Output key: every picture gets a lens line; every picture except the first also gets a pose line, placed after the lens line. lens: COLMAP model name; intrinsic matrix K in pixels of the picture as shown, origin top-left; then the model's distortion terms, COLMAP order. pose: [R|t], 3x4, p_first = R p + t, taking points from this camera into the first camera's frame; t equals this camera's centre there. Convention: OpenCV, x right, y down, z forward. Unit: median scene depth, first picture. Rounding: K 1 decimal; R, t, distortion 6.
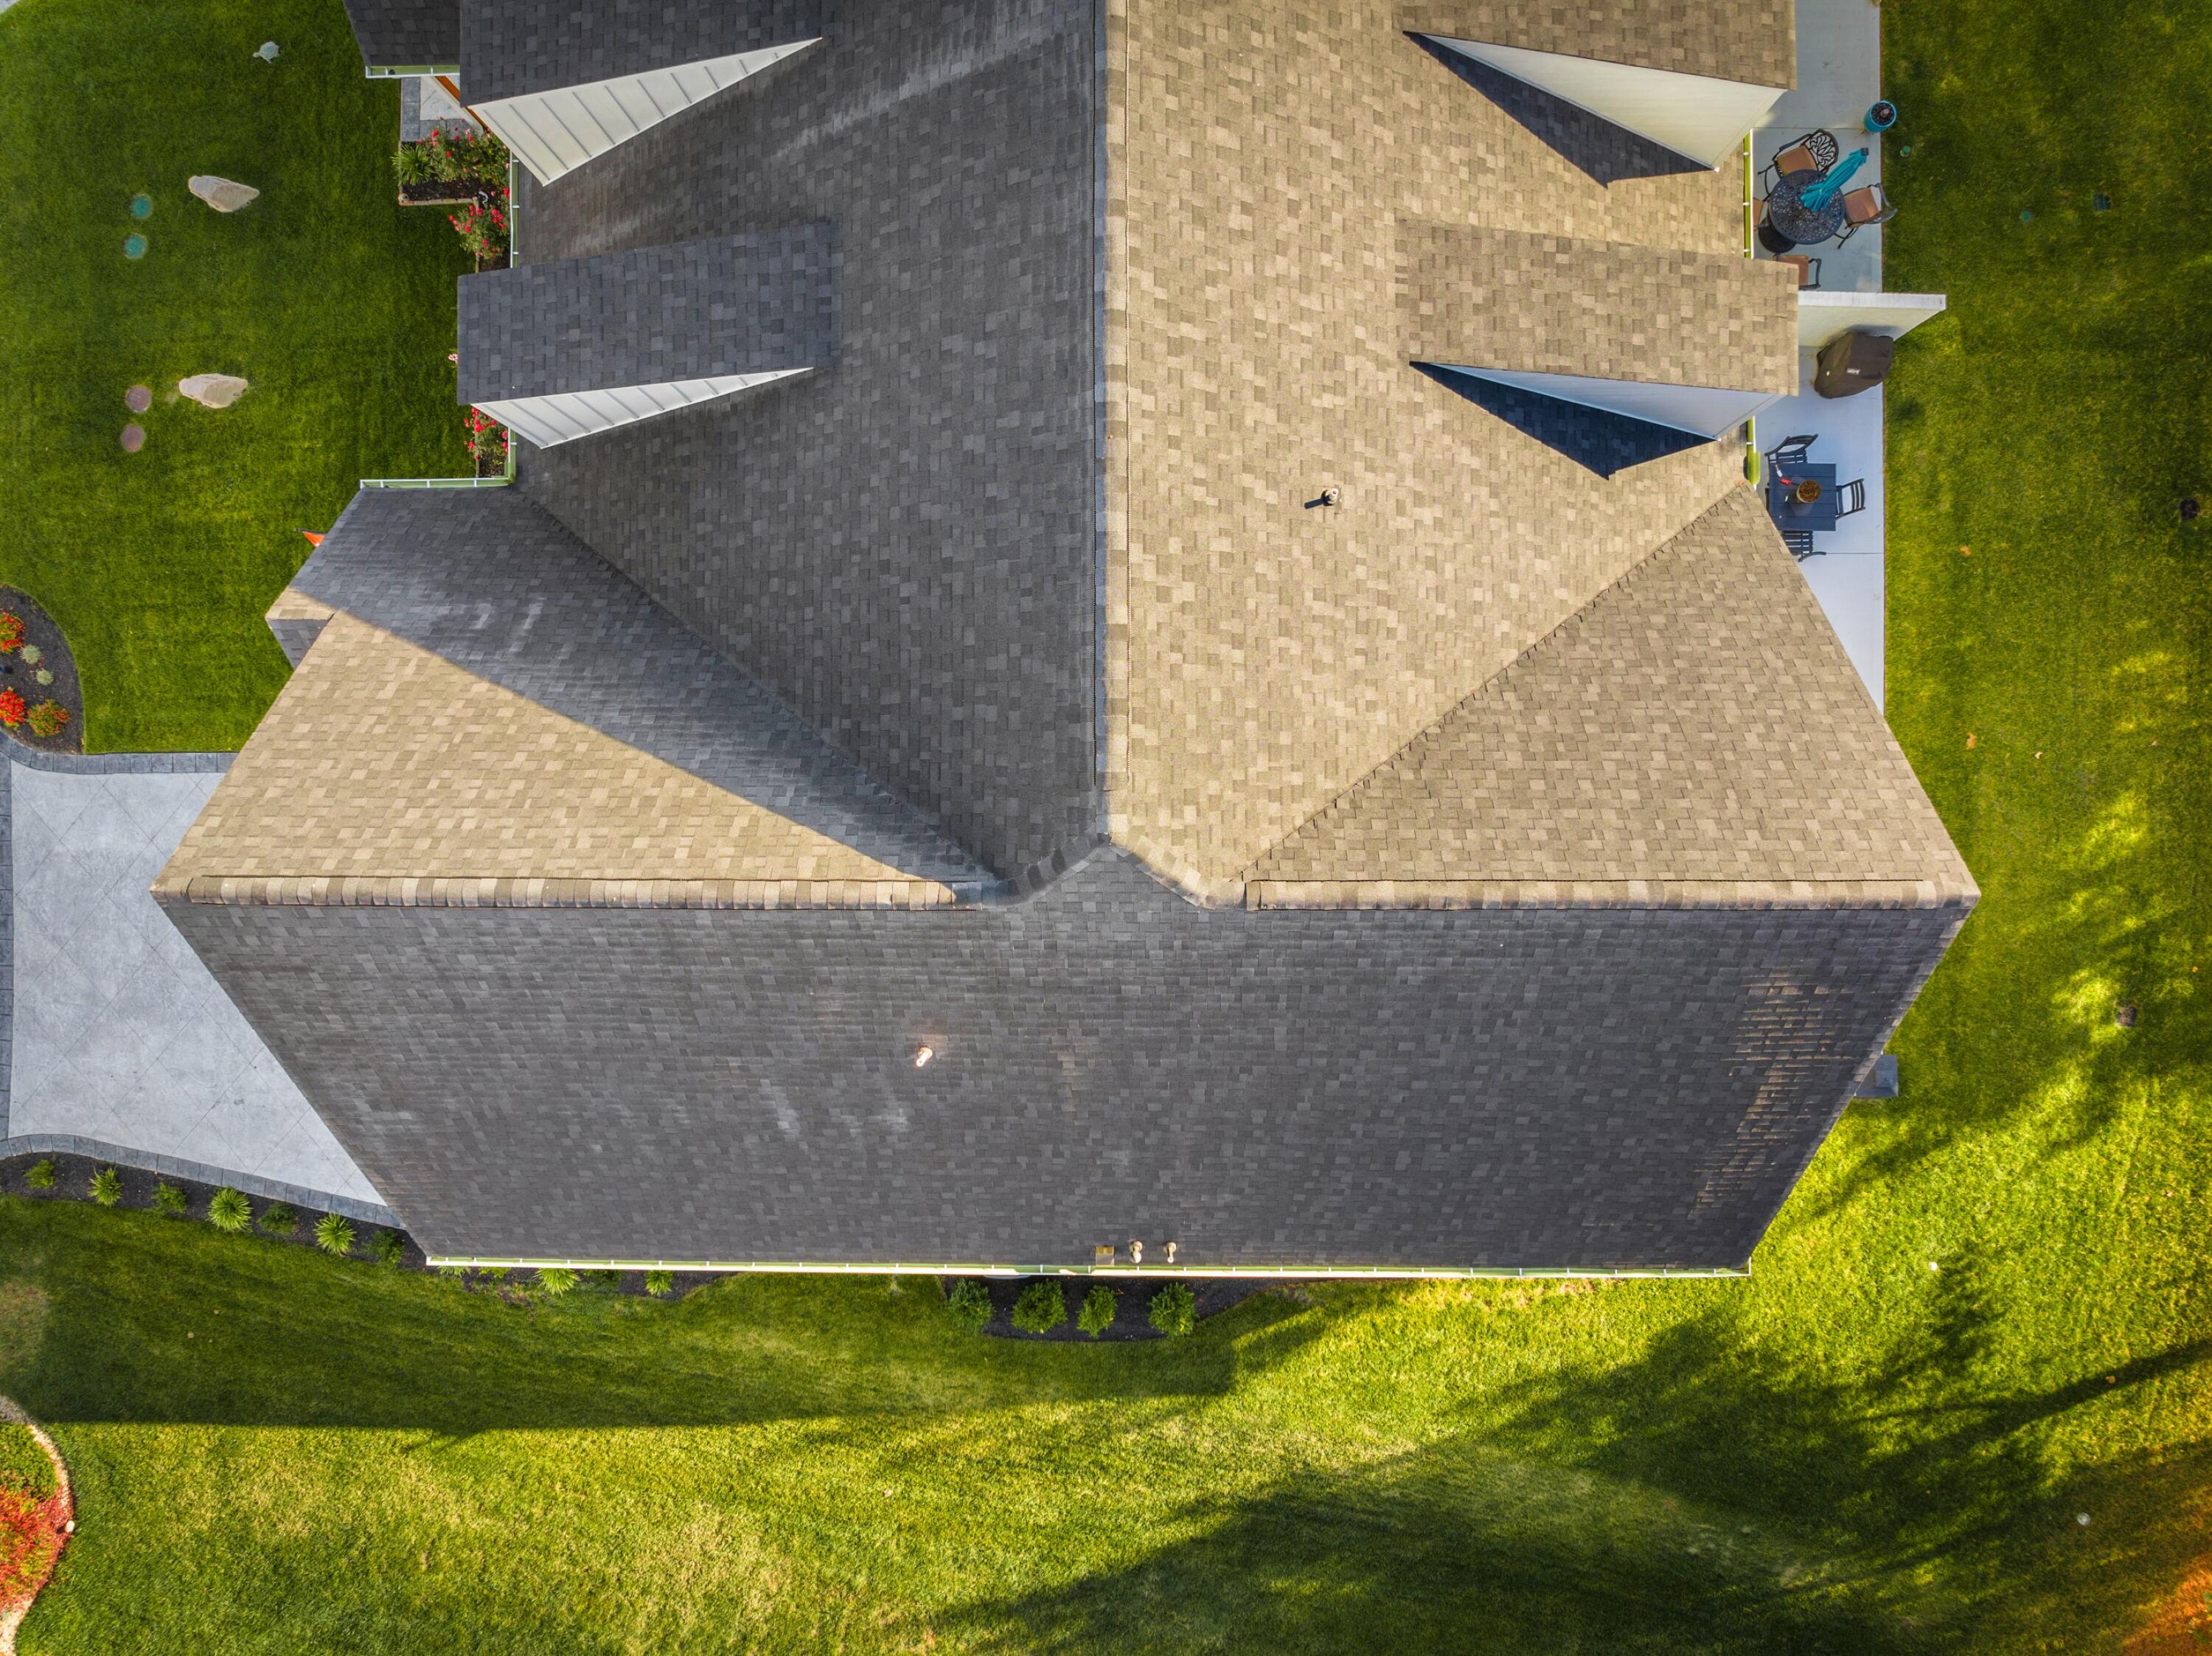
lens RADIAL K [[1554.8, 0, 1106.0], [0, 1554.8, 828.0], [0, 0, 1]] dist [-0.030246, -0.000612]
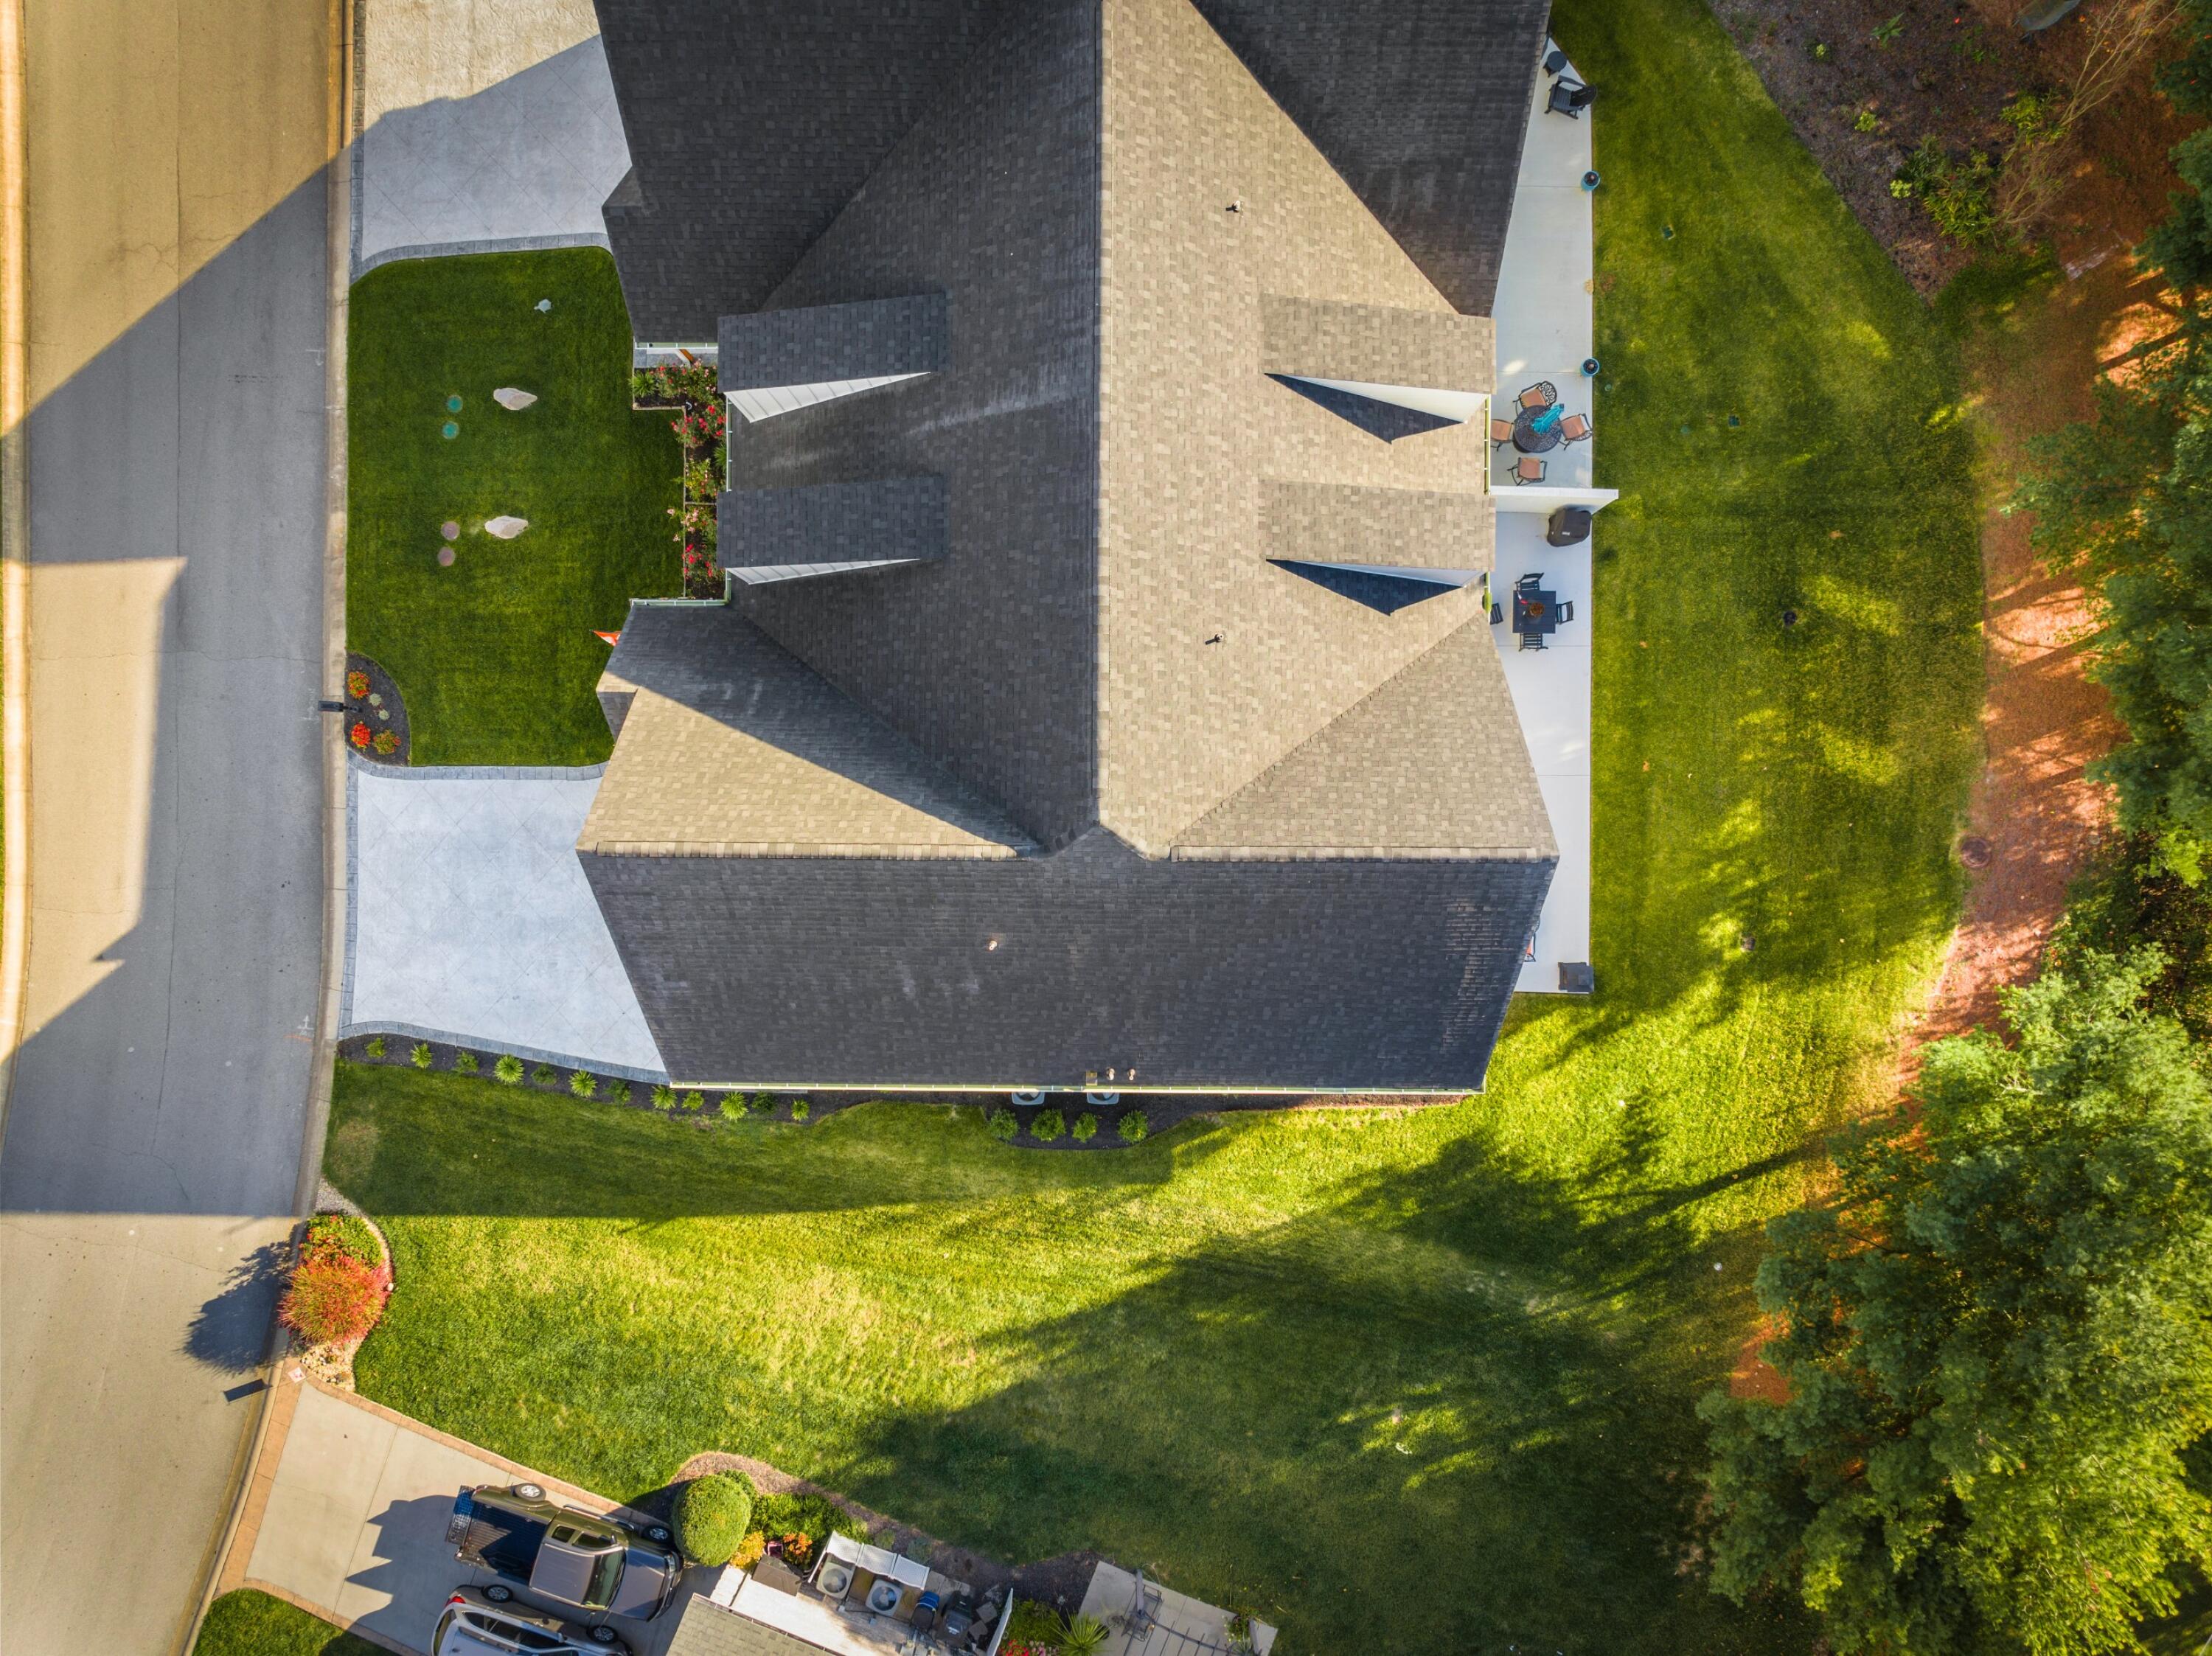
lens RADIAL K [[1554.8, 0, 1106.0], [0, 1554.8, 828.0], [0, 0, 1]] dist [-0.030246, -0.000612]
pose [[0.999818, 0.005360, 0.018326, -0.014985], [-0.005404, 0.999983, 0.002326, 0.005354], [-0.018313, -0.002424, 0.999829, -0.564978]]
